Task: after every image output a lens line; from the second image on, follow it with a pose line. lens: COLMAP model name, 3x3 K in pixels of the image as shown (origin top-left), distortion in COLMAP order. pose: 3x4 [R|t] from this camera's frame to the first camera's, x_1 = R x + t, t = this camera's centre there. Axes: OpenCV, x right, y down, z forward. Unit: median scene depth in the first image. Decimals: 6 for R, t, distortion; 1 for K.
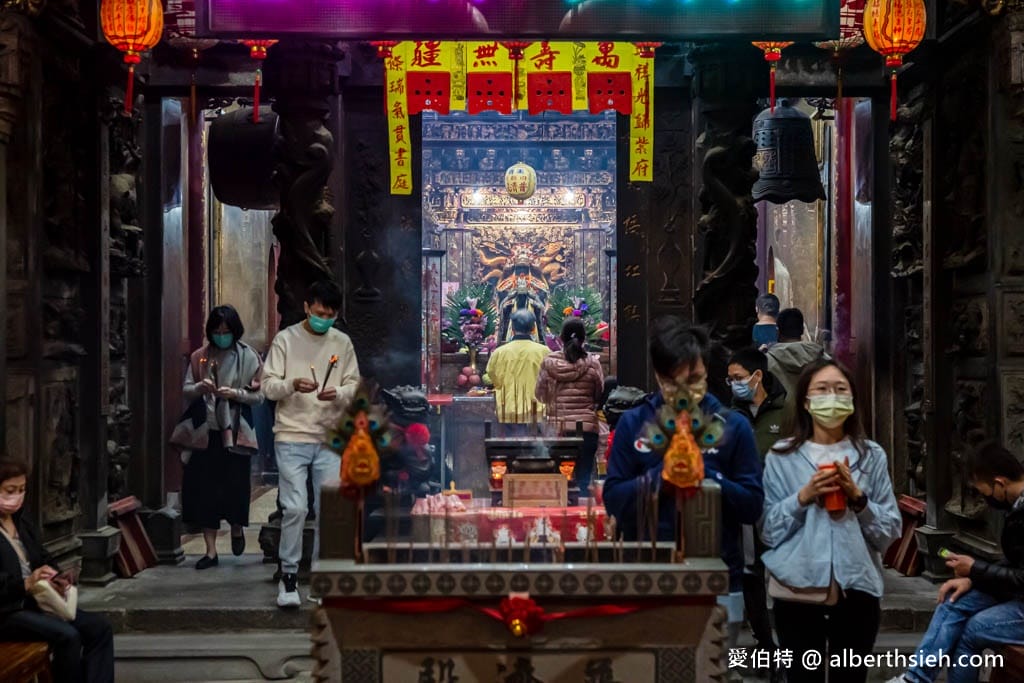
lens RADIAL K [[2070.3, 0, 512.1], [0, 2070.3, 341.4], [0, 0, 1]] dist [0.002152, 0.000000]
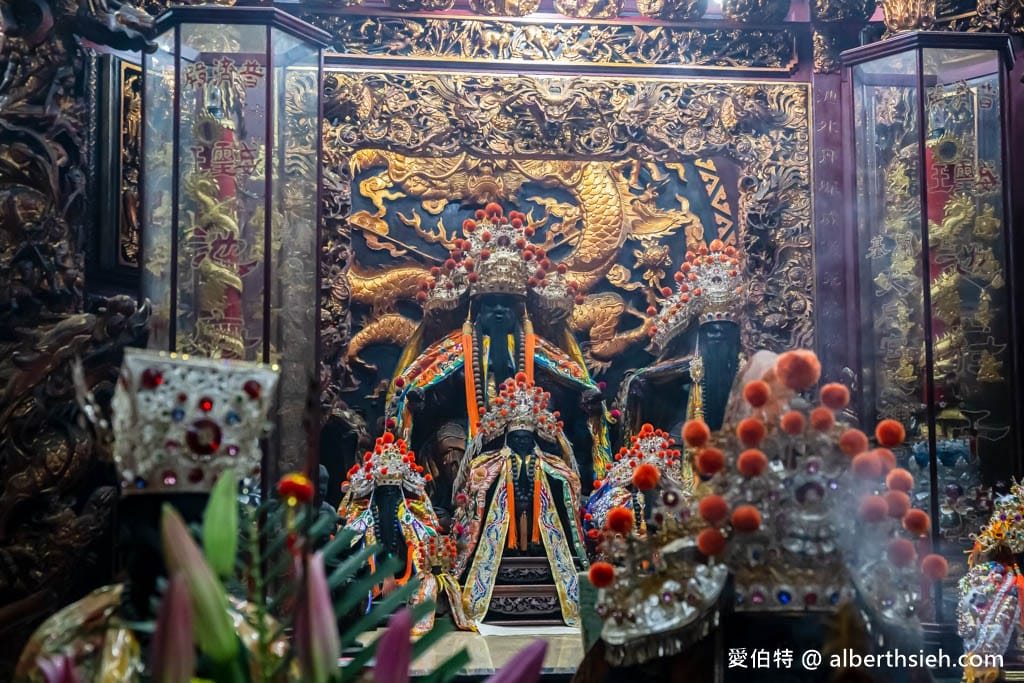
lens RADIAL K [[1613.8, 0, 512.3], [0, 1613.8, 340.9], [0, 0, 1]] dist [-0.005840, 0.000000]
pose [[0.992210, 0.011047, 0.124087, -0.018403], [-0.000238, 0.996227, -0.086791, -0.012969], [-0.124577, 0.086085, 0.988468, 0.793107]]
